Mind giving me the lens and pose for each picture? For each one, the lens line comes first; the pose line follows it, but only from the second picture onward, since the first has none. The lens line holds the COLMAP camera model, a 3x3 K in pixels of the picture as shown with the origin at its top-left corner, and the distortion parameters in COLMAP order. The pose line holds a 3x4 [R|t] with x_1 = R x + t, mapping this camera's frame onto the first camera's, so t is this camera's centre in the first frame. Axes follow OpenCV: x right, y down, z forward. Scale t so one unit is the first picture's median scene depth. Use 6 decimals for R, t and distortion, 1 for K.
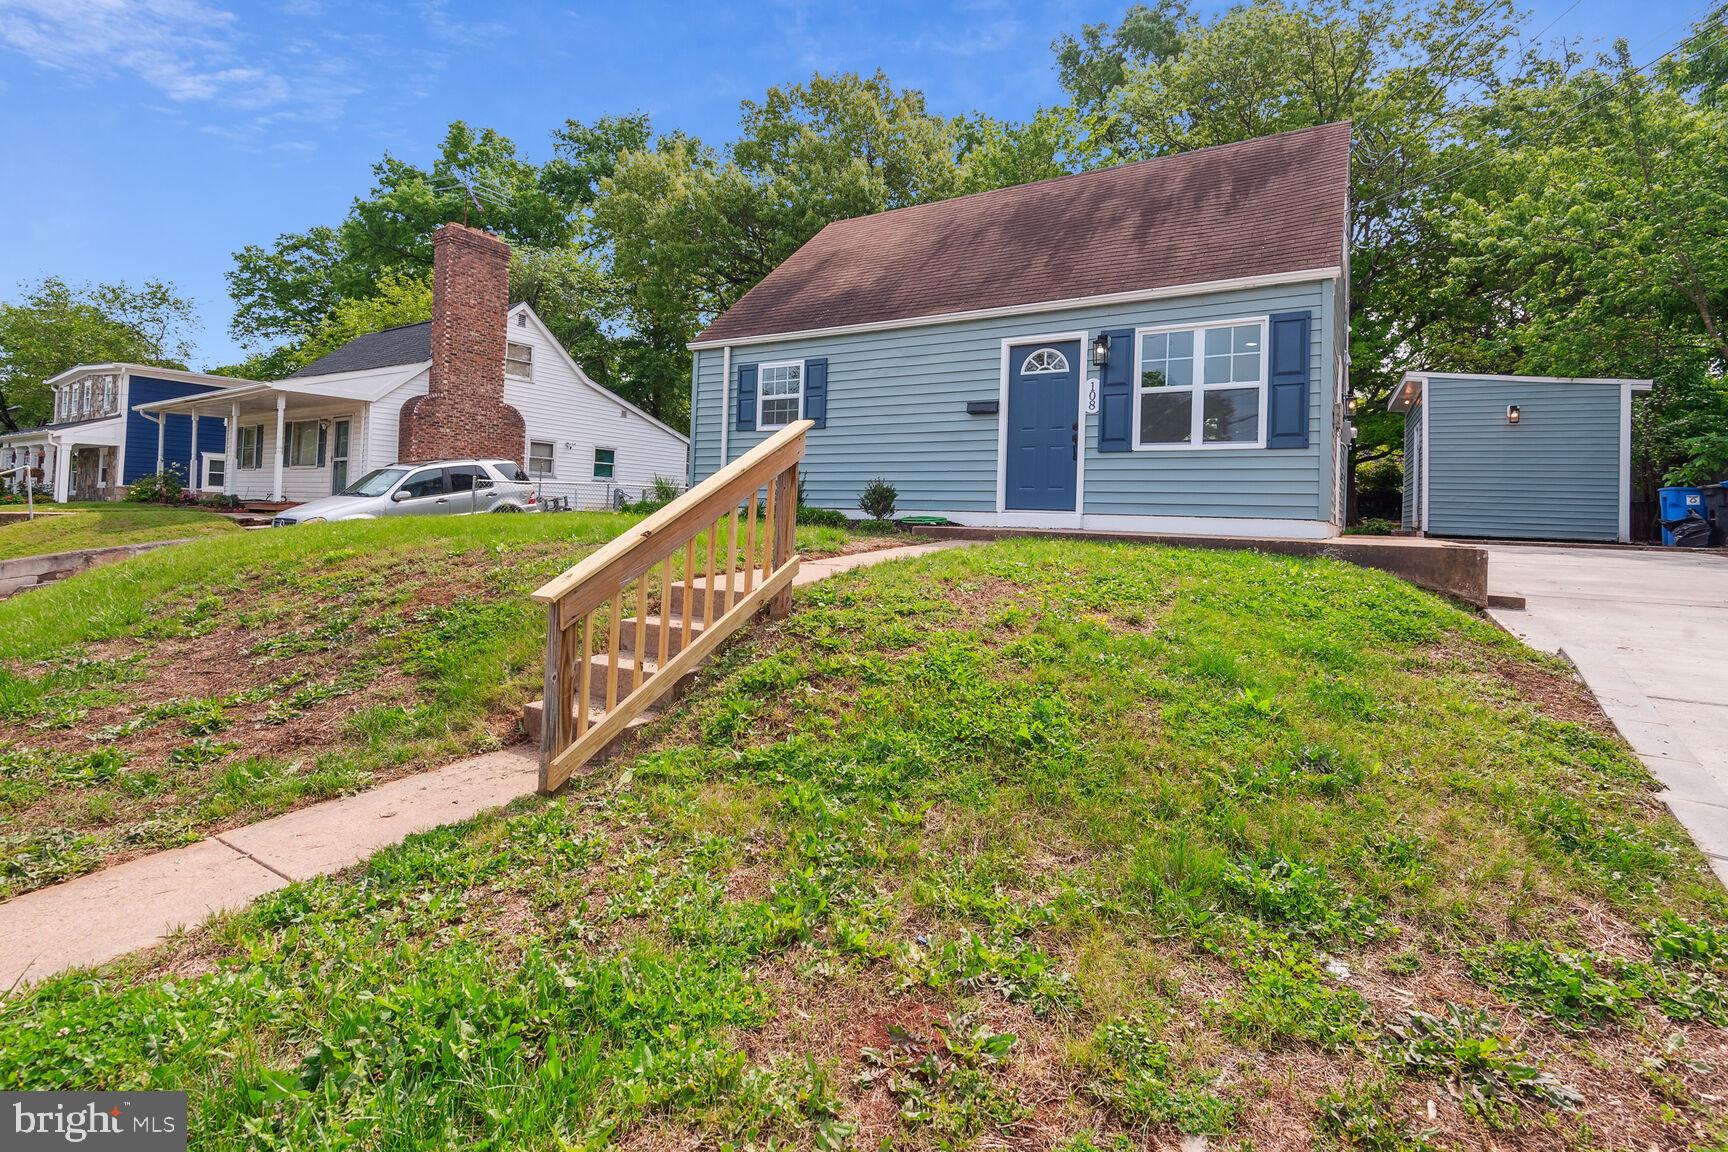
lens RADIAL K [[766.8, 0, 850.7], [0, 766.8, 566.3], [0, 0, 1]] dist [-0.014128, -0.001586]
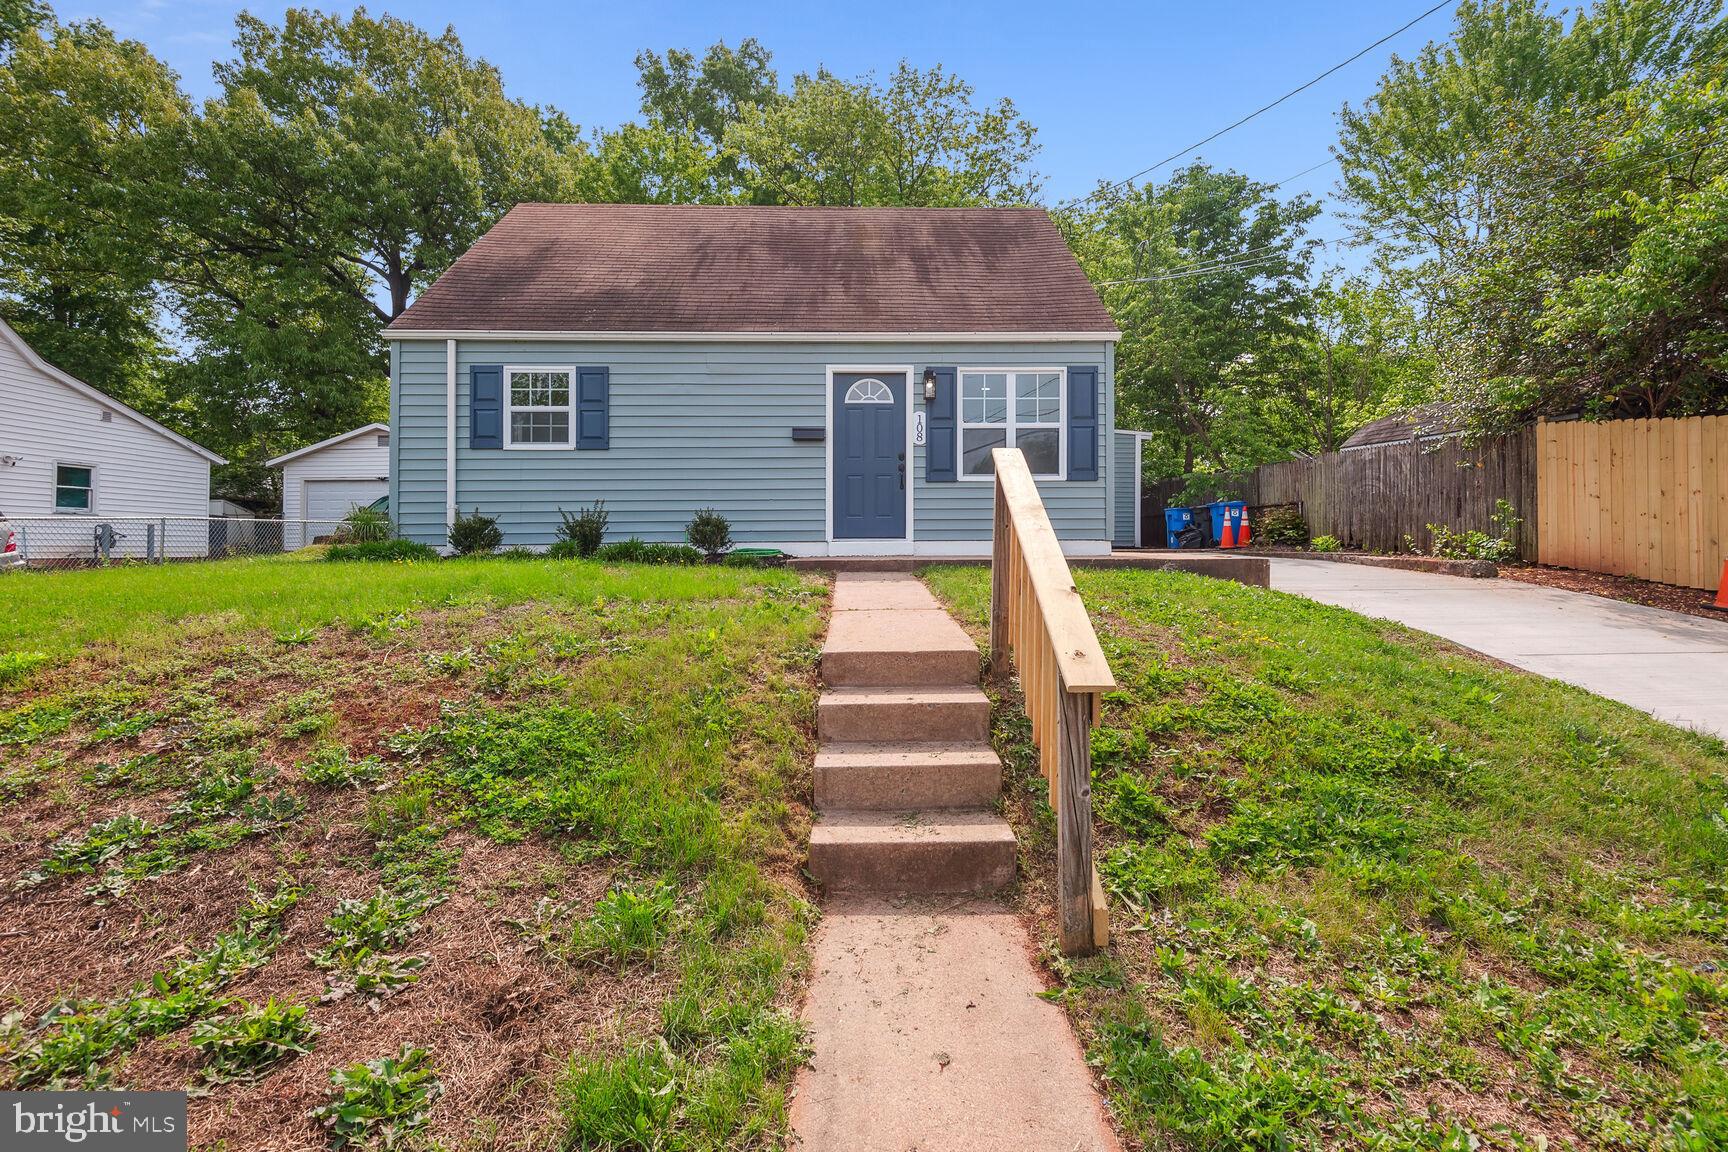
lens RADIAL K [[766.8, 0, 861.7], [0, 766.8, 590.1], [0, 0, 1]] dist [-0.014128, -0.001586]
pose [[0.833282, -0.066949, 0.548780, -0.313243], [0.067301, 0.997542, 0.019506, -0.025225], [-0.548737, 0.020680, 0.835739, 0.158985]]
